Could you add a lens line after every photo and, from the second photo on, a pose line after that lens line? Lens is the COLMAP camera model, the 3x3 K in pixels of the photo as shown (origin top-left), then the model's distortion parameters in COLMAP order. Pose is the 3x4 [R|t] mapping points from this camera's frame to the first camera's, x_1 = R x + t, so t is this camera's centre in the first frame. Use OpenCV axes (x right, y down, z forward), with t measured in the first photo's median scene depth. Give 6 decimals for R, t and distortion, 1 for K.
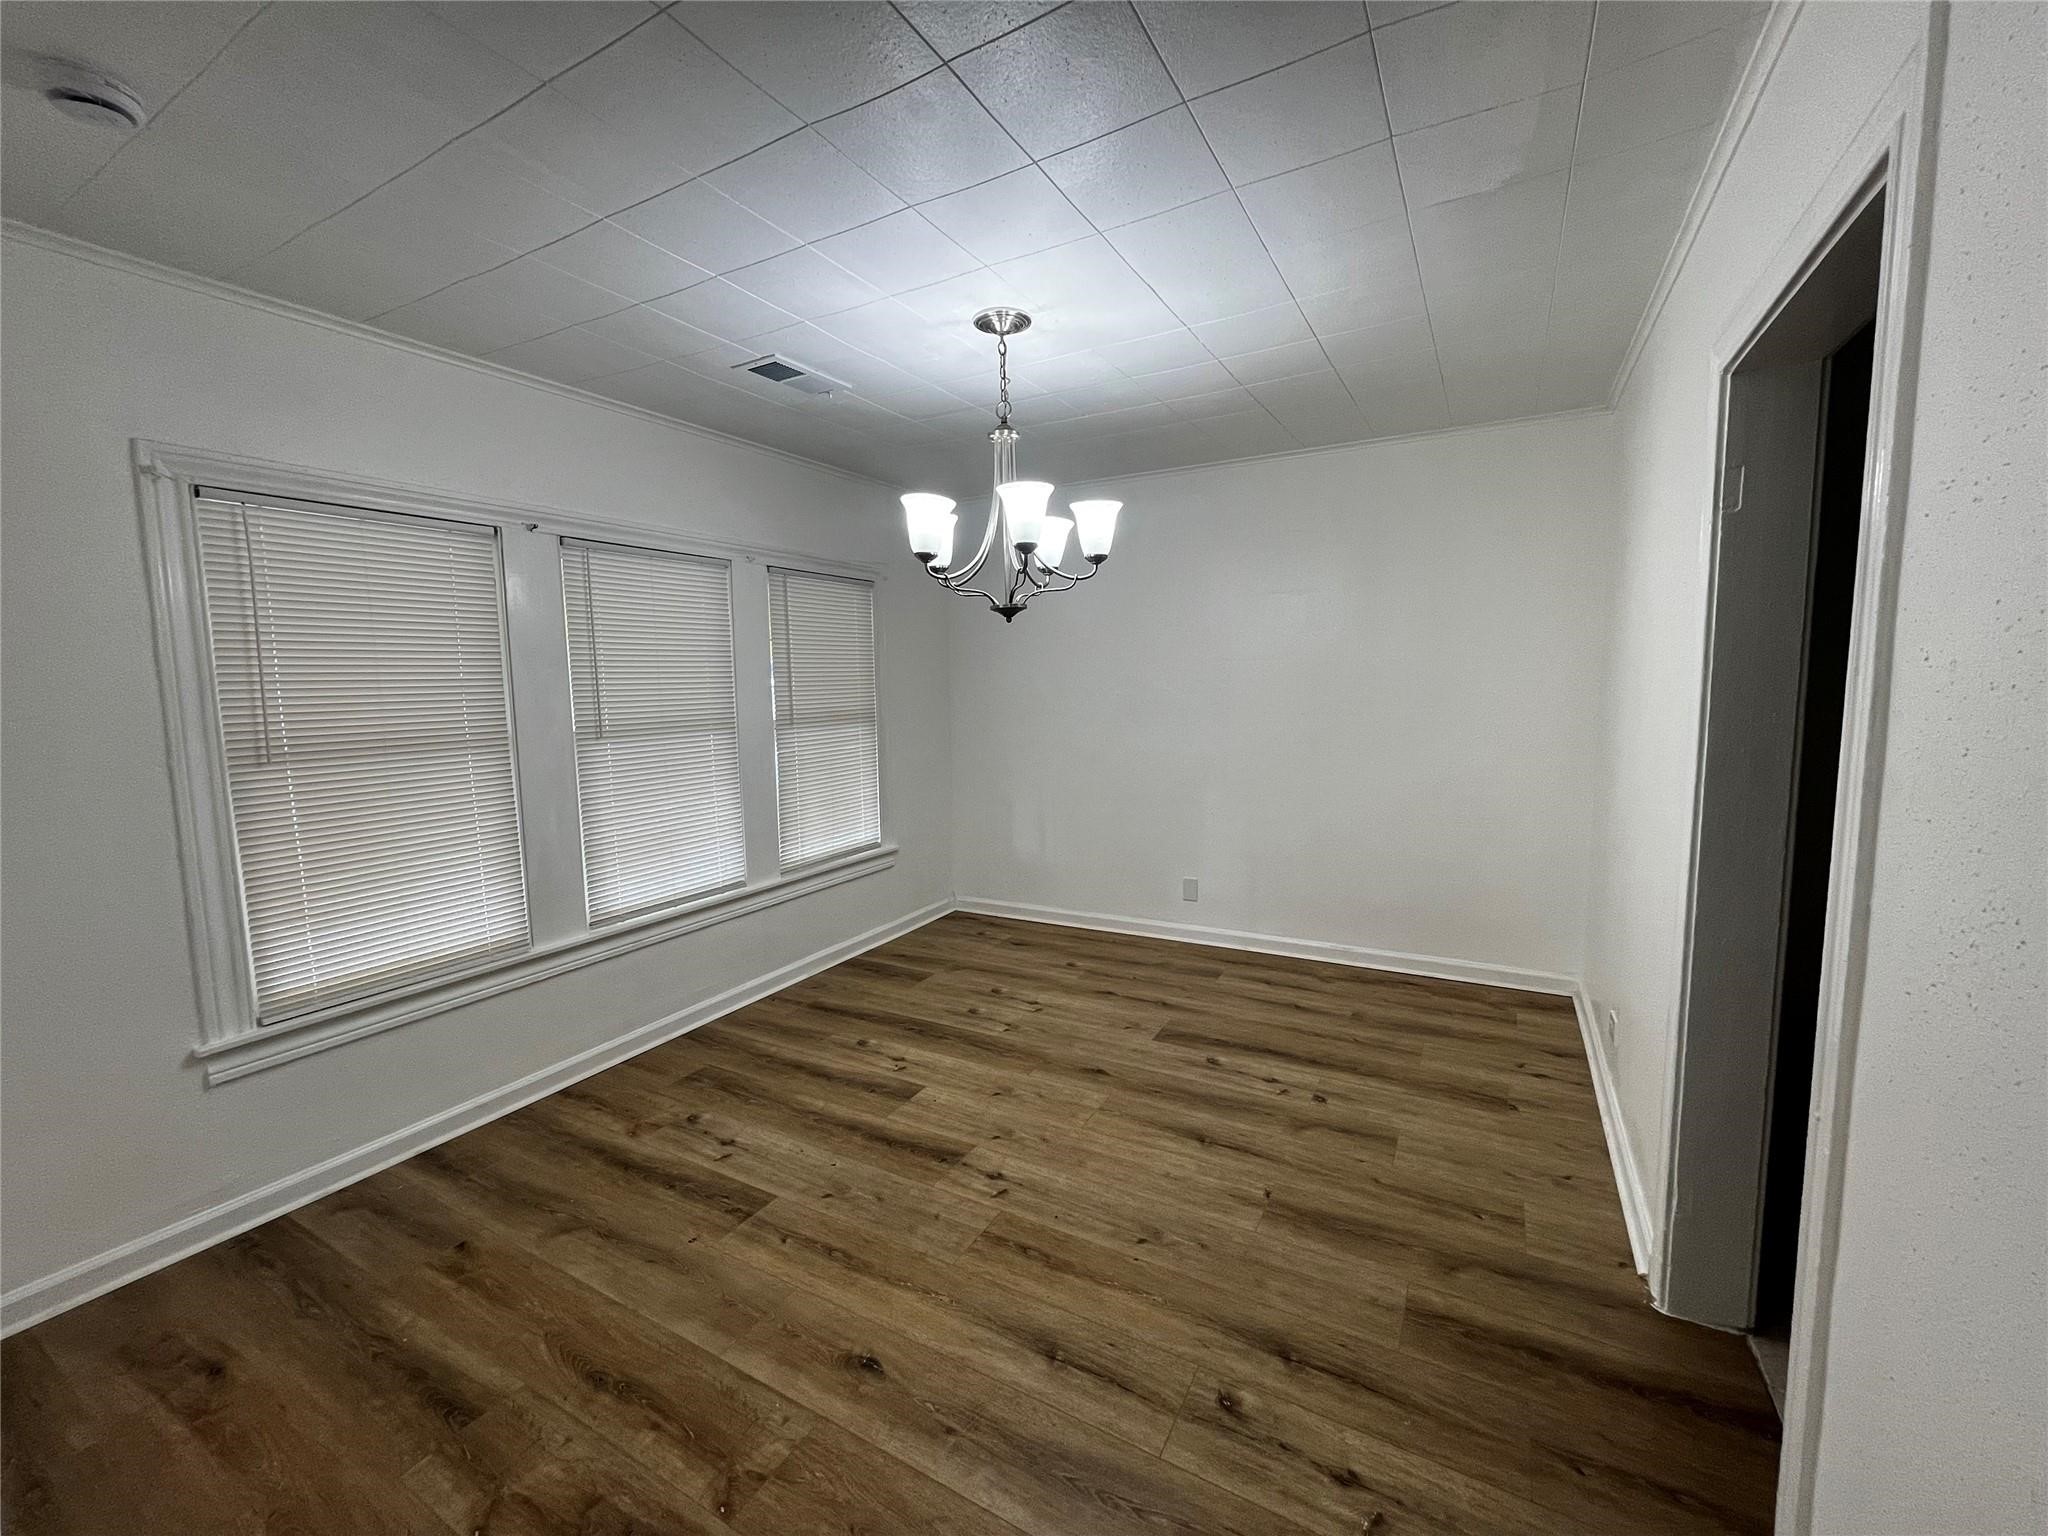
lens RADIAL K [[836.1, 0, 1033.6], [0, 836.1, 751.6], [0, 0, 1]] dist [-0.001460, 0.000164]
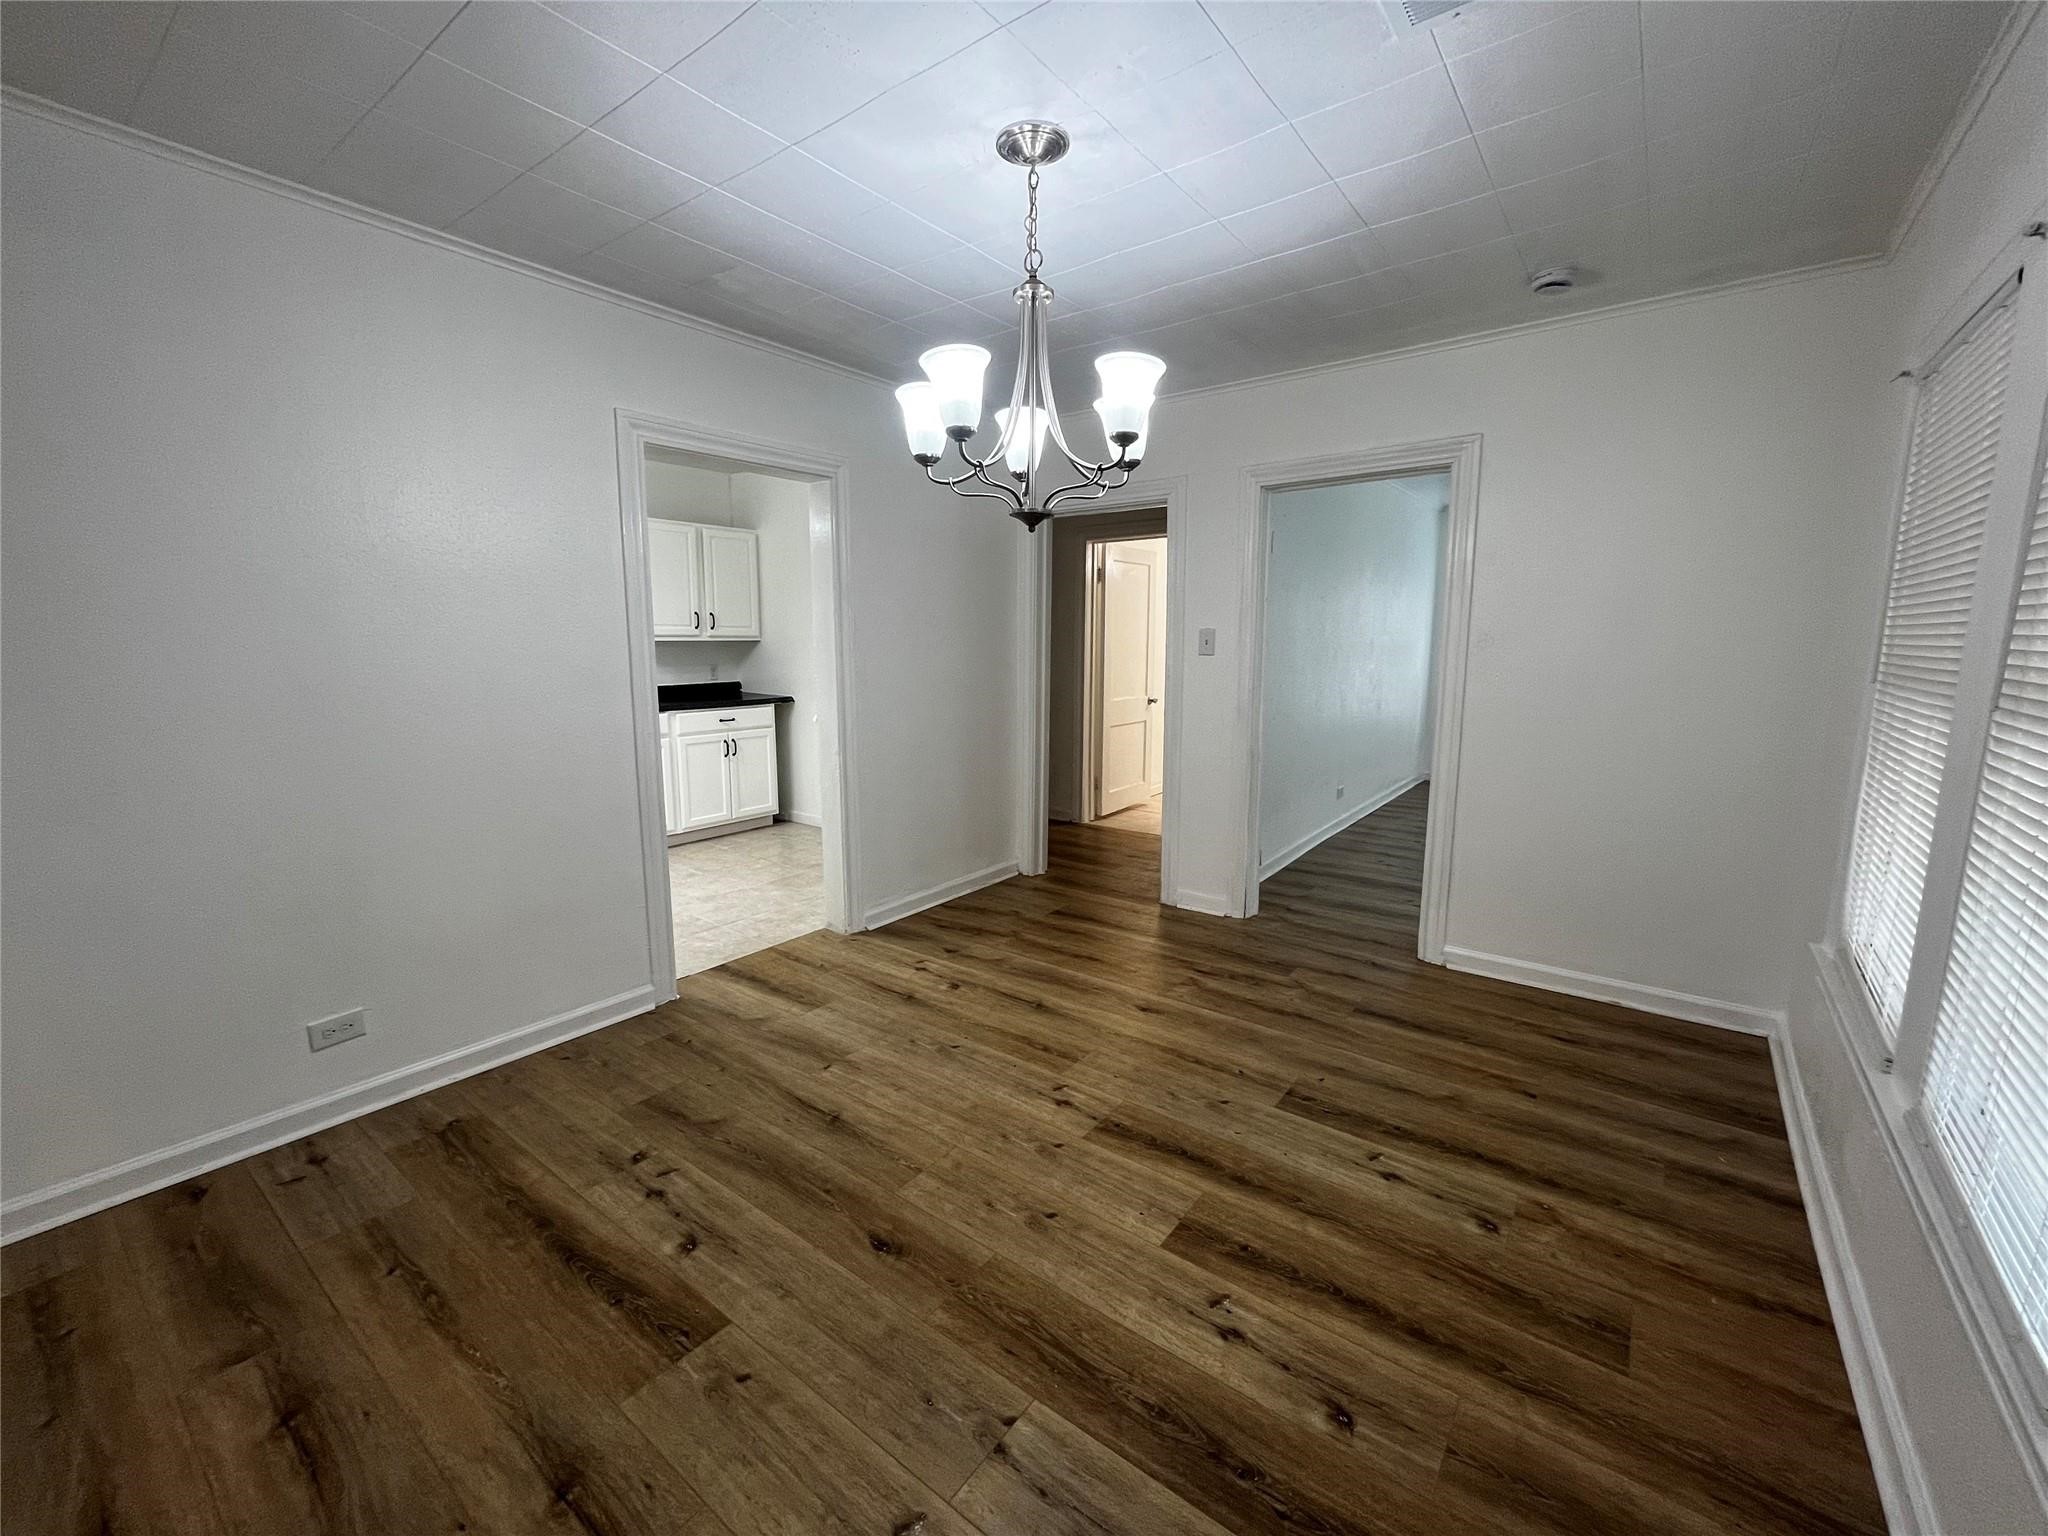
lens RADIAL K [[829.3, 0, 1021.8], [0, 829.3, 757.7], [0, 0, 1]] dist [0.007015, 0.000028]
pose [[-0.989469, -0.001783, 0.144732, -0.133546], [0.032046, 0.972410, 0.231066, -0.124196], [-0.141151, 0.233271, -0.962113, 1.778787]]
